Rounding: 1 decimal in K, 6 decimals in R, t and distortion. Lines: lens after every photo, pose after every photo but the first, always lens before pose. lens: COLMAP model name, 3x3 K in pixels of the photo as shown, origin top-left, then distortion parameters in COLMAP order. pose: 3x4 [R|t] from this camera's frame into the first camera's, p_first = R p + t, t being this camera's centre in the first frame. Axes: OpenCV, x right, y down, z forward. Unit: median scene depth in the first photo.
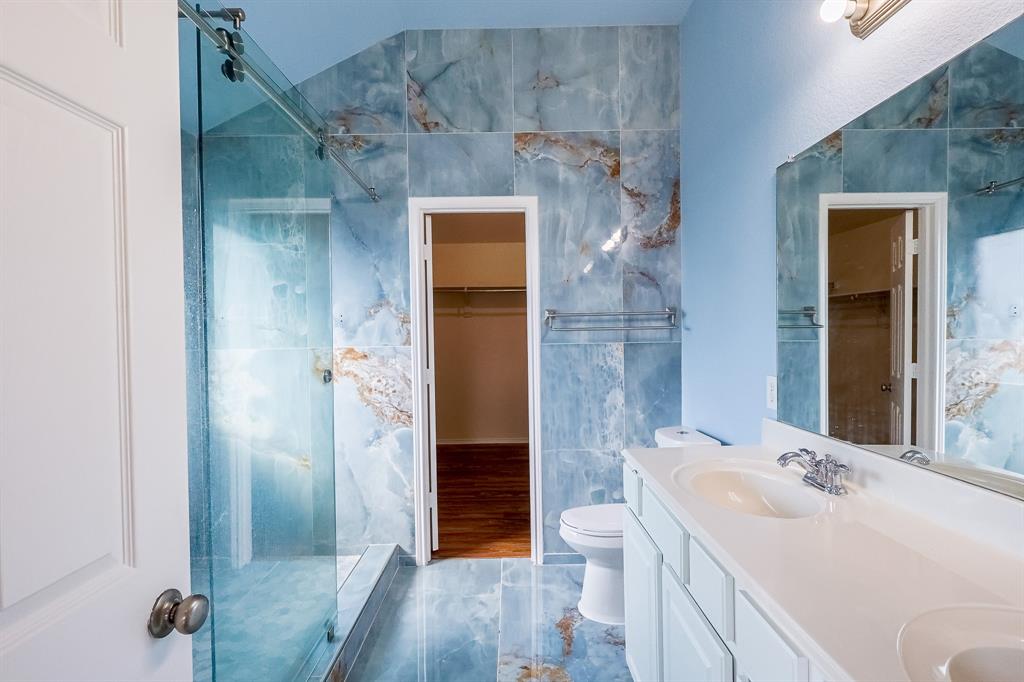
lens RADIAL K [[501.6, 0, 513.1], [0, 501.6, 340.3], [0, 0, 1]] dist [0.000711, 0.000487]
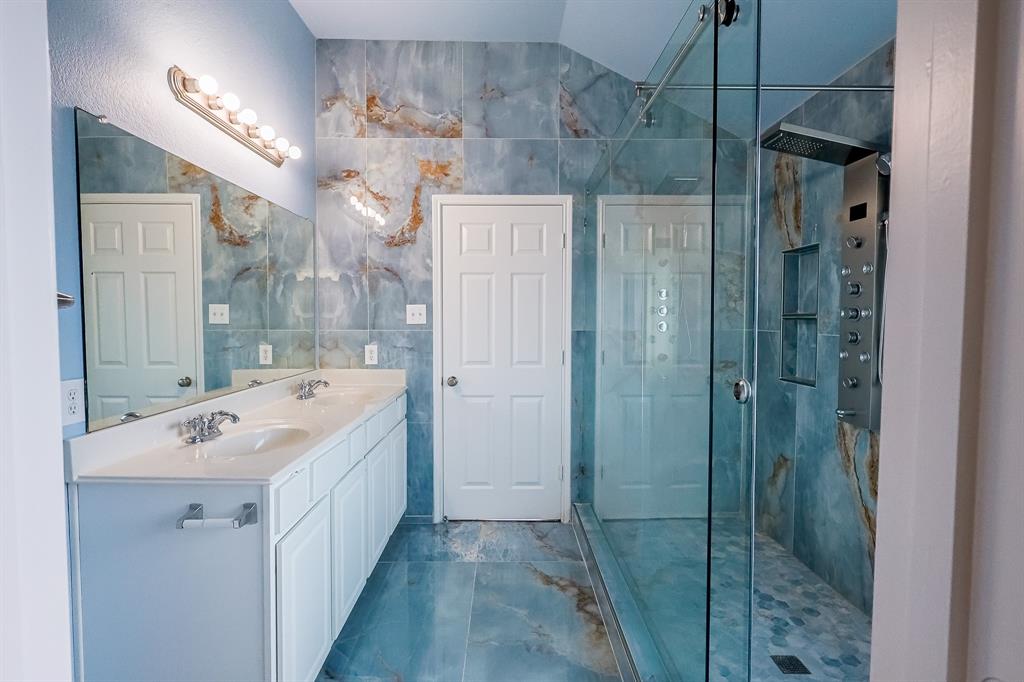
lens RADIAL K [[453.4, 0, 510.5], [0, 453.4, 340.4], [0, 0, 1]] dist [0.001788, 0.000101]
pose [[0.999794, 0.018684, 0.007935, 0.527370], [-0.018874, 0.999520, 0.024552, -0.004826], [-0.007472, -0.024697, 0.999667, -0.013274]]
